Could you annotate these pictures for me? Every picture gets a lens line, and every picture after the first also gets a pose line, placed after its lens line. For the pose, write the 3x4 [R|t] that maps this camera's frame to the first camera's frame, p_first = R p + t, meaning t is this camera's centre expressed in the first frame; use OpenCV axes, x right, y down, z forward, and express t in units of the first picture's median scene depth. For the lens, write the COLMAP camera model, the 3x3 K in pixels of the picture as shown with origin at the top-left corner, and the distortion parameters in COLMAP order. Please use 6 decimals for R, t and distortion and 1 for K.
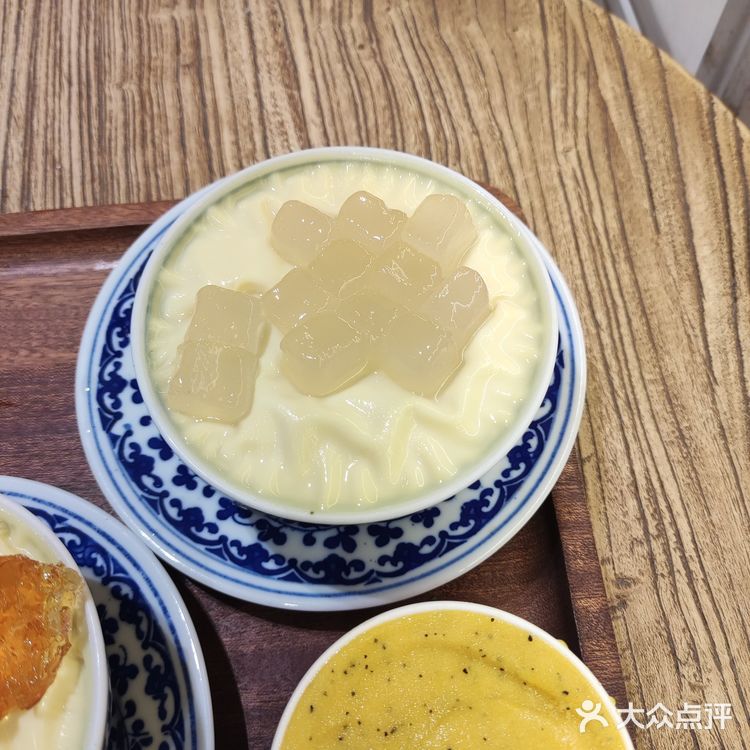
lens RADIAL K [[759.4, 0, 375.0], [0, 759.4, 375.0], [0, 0, 1]] dist [0.079170, -0.205114]
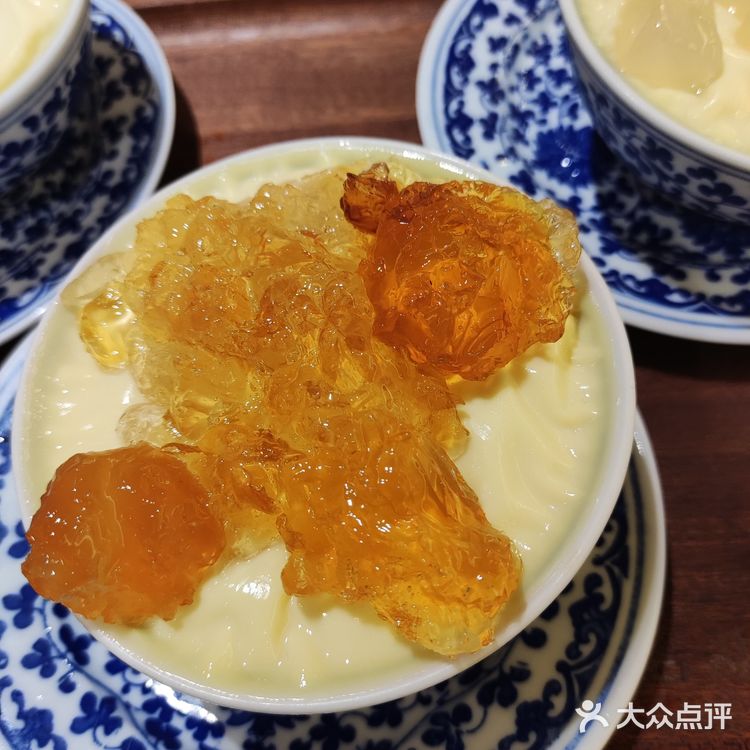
lens RADIAL K [[759.4, 0, 375.0], [0, 759.4, 375.0], [0, 0, 1]] dist [0.079170, -0.205114]
pose [[0.997854, 0.030290, -0.058056, -0.370799], [-0.029053, 0.999335, 0.022041, 0.284648], [0.058685, -0.020307, 0.998070, 0.090395]]
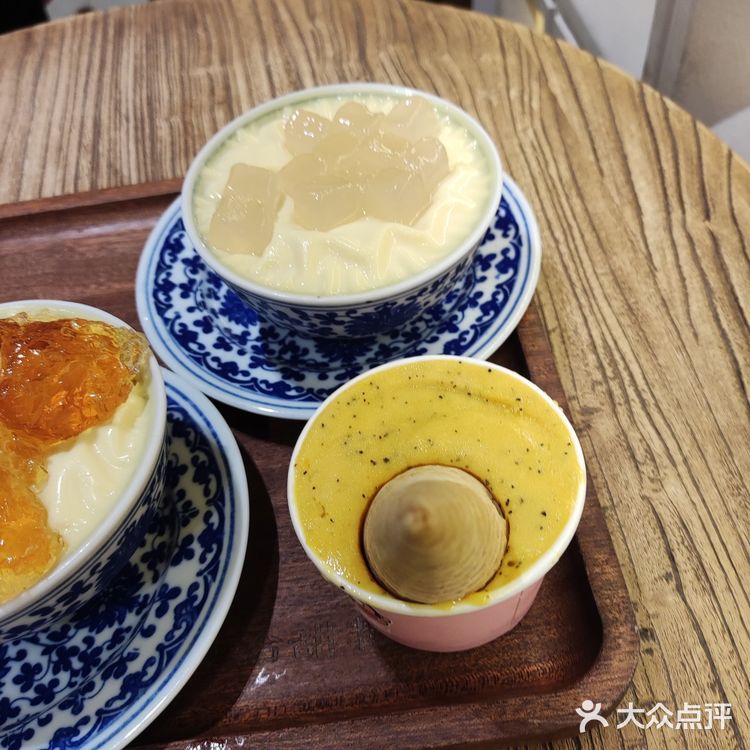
lens RADIAL K [[759.4, 0, 375.0], [0, 759.4, 375.0], [0, 0, 1]] dist [0.079170, -0.205114]
pose [[0.997585, -0.058357, -0.037667, 0.039802], [0.049918, 0.979450, -0.195411, 0.406956], [0.048296, 0.193059, 0.979998, -0.183900]]
